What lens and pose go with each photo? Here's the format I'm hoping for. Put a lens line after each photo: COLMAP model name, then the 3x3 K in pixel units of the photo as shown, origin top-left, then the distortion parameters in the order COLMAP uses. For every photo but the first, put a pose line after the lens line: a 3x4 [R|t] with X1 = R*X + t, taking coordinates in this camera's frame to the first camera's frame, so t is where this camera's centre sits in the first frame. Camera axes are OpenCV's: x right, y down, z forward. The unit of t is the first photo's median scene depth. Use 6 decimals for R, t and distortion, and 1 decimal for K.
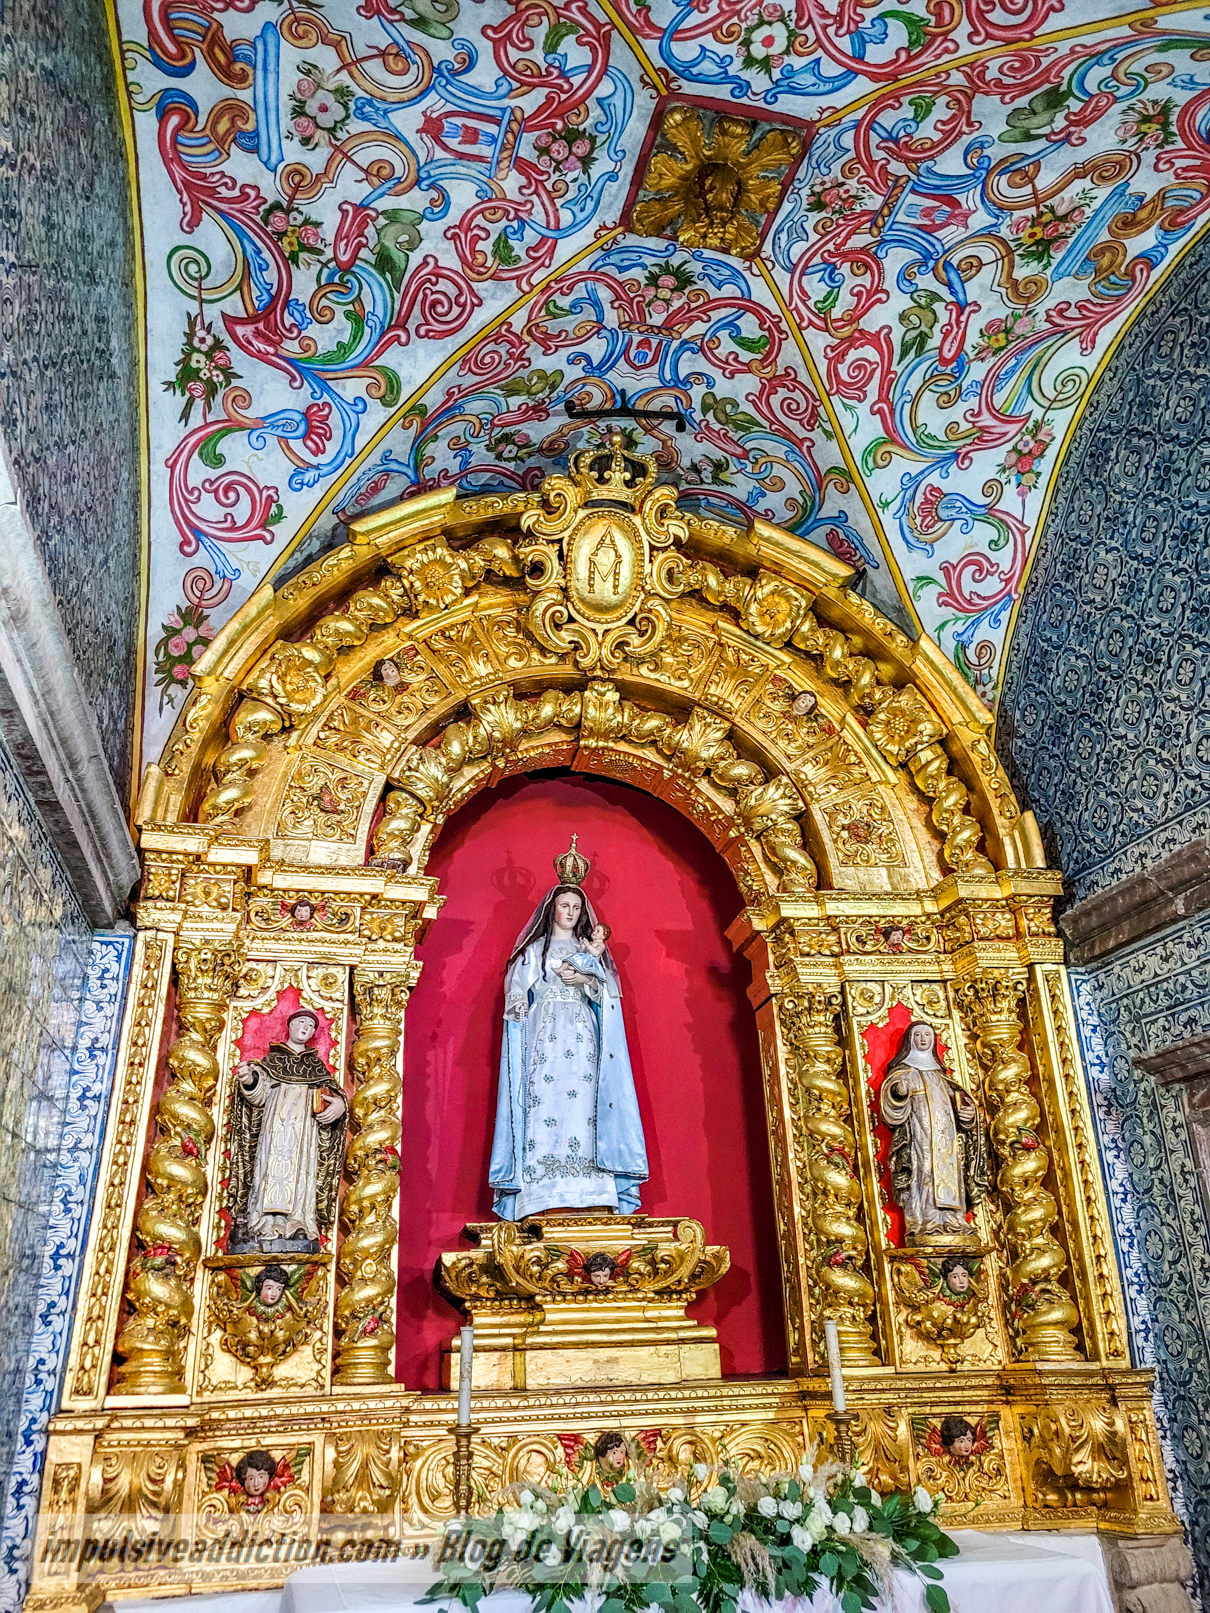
lens RADIAL K [[1210.3, 0, 572.3], [0, 1210.3, 804.6], [0, 0, 1]] dist [0.059970, -0.065196]
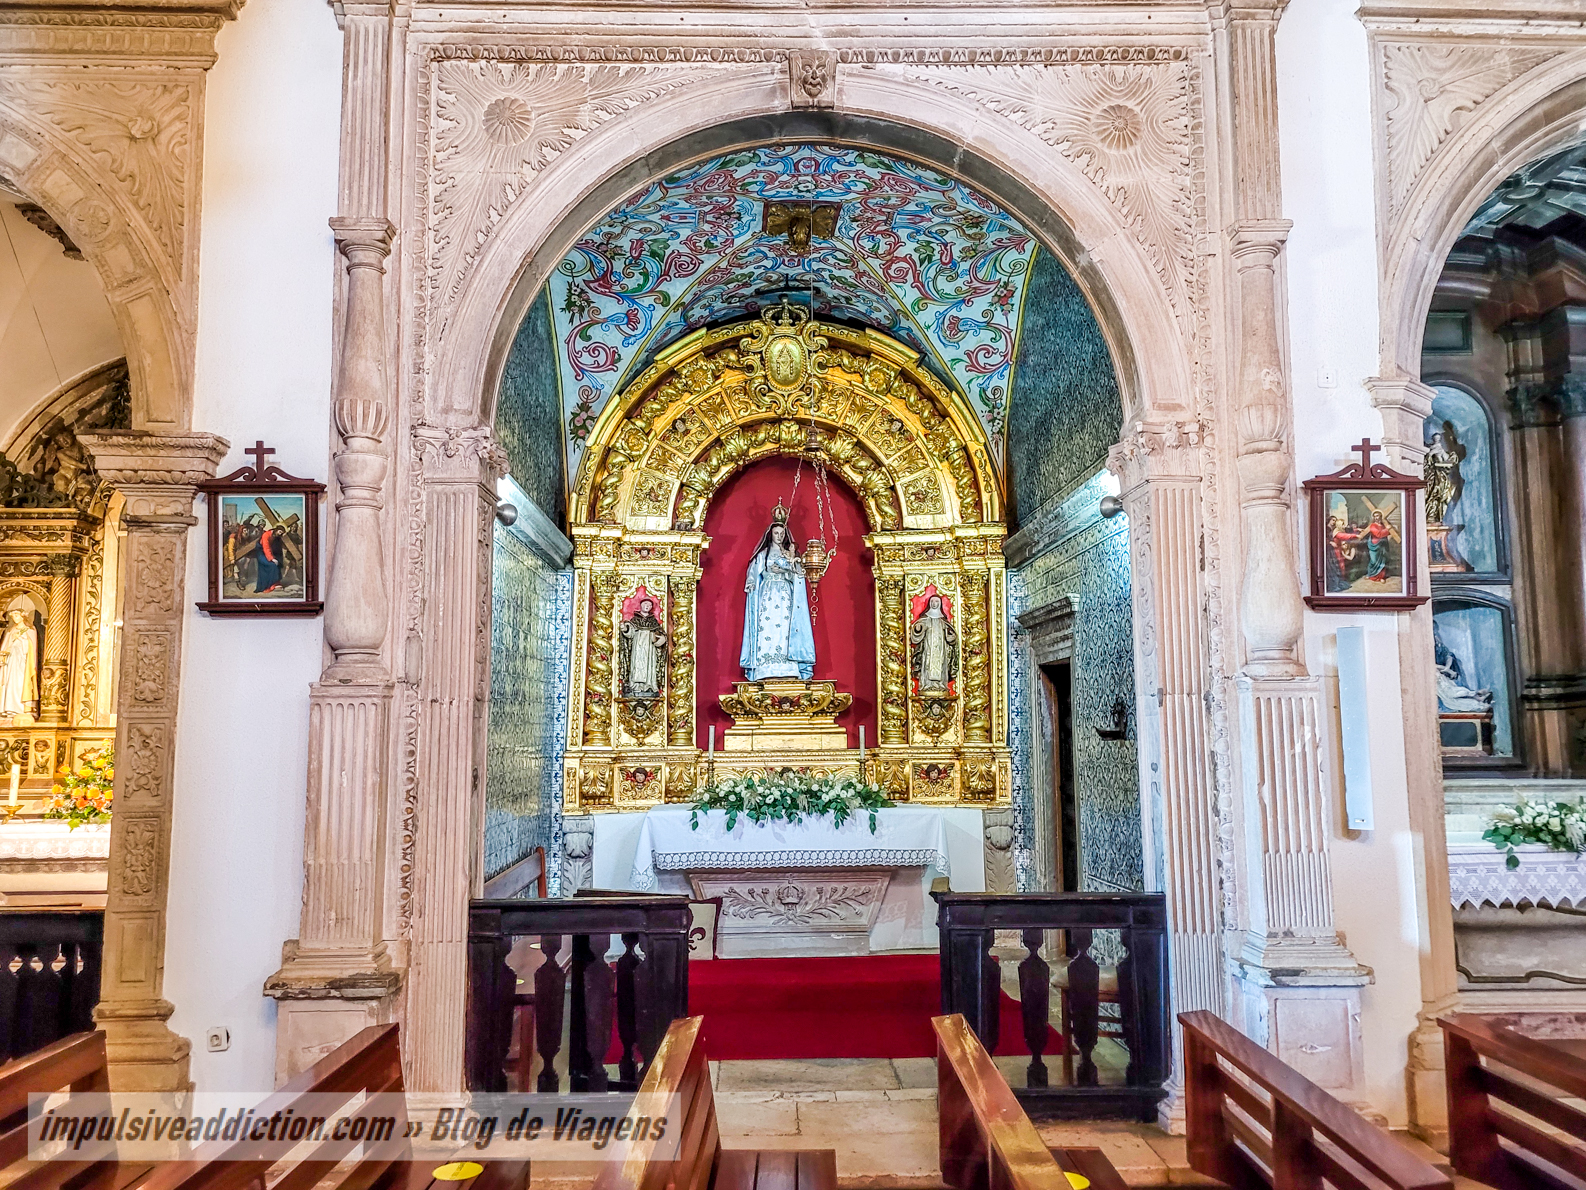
lens RADIAL K [[1204.6, 0, 768.7], [0, 1204.6, 590.6], [0, 0, 1]] dist [0.003054, -0.058619]
pose [[0.981703, -0.003911, -0.190378, 0.406899], [0.058876, 0.957033, 0.283940, -0.442148], [0.181087, -0.289953, 0.939752, -1.014369]]
